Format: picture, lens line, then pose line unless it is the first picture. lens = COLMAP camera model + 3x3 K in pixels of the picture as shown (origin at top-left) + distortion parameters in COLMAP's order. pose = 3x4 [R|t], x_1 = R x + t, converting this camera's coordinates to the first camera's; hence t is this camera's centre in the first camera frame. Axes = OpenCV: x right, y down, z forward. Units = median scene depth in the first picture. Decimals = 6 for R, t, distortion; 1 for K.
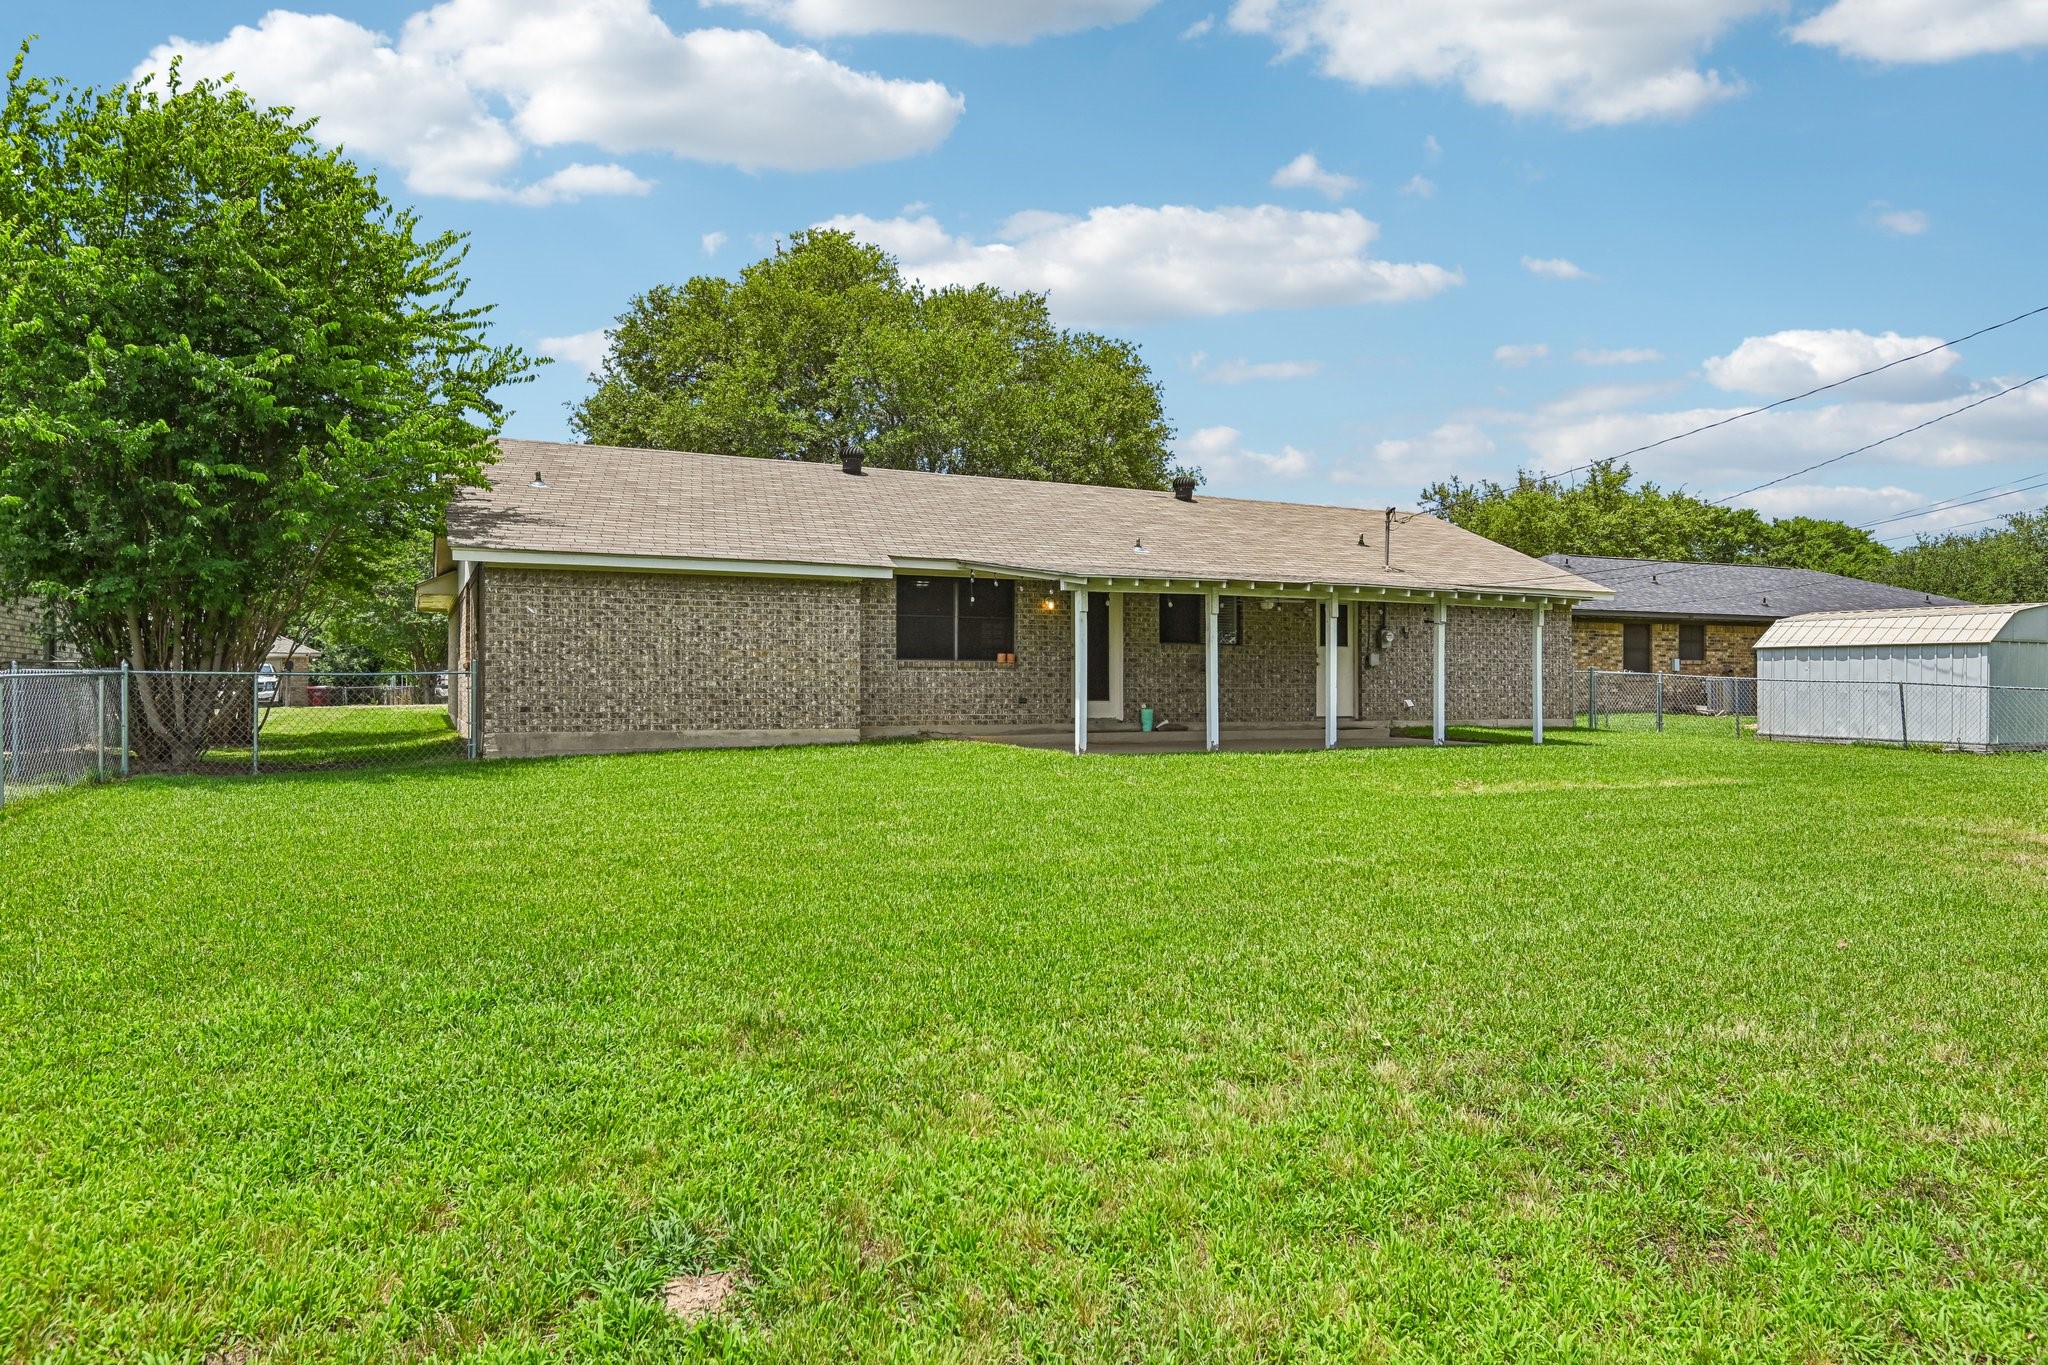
lens RADIAL K [[1299.7, 0, 1024.0], [0, 1299.7, 682.5], [0, 0, 1]] dist [-0.002958, -0.000172]
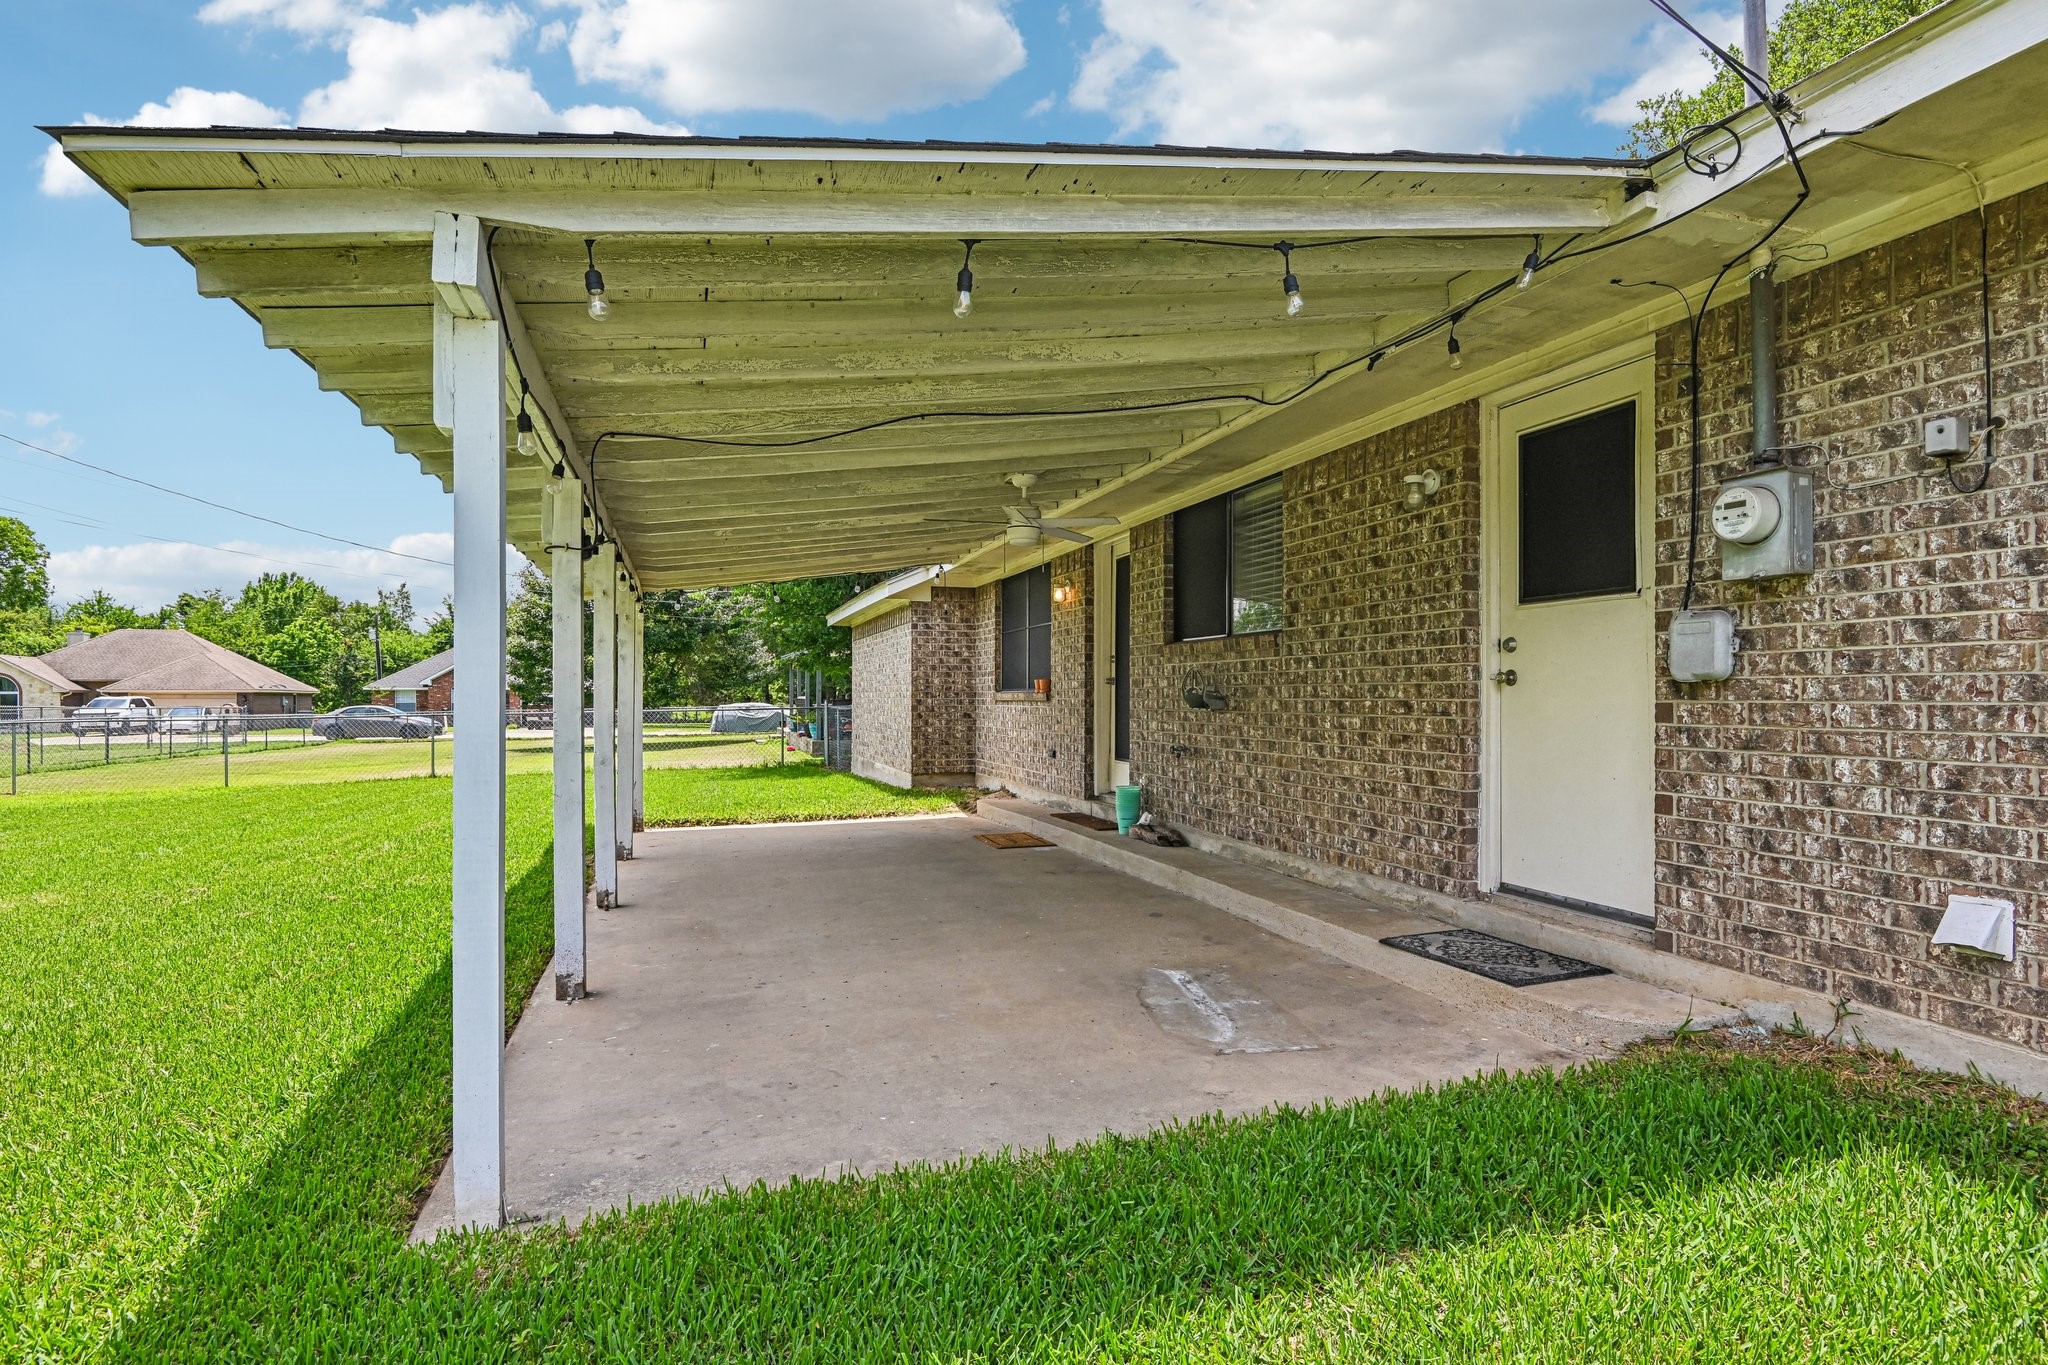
lens RADIAL K [[1058.5, 0, 1024.0], [0, 1058.5, 682.5], [0, 0, 1]] dist [-0.025625, -0.000238]
pose [[-0.147443, -0.014662, -0.988962, 0.480160], [0.006315, 0.999856, -0.015765, -0.011547], [0.989050, -0.008570, -0.147330, 1.018381]]
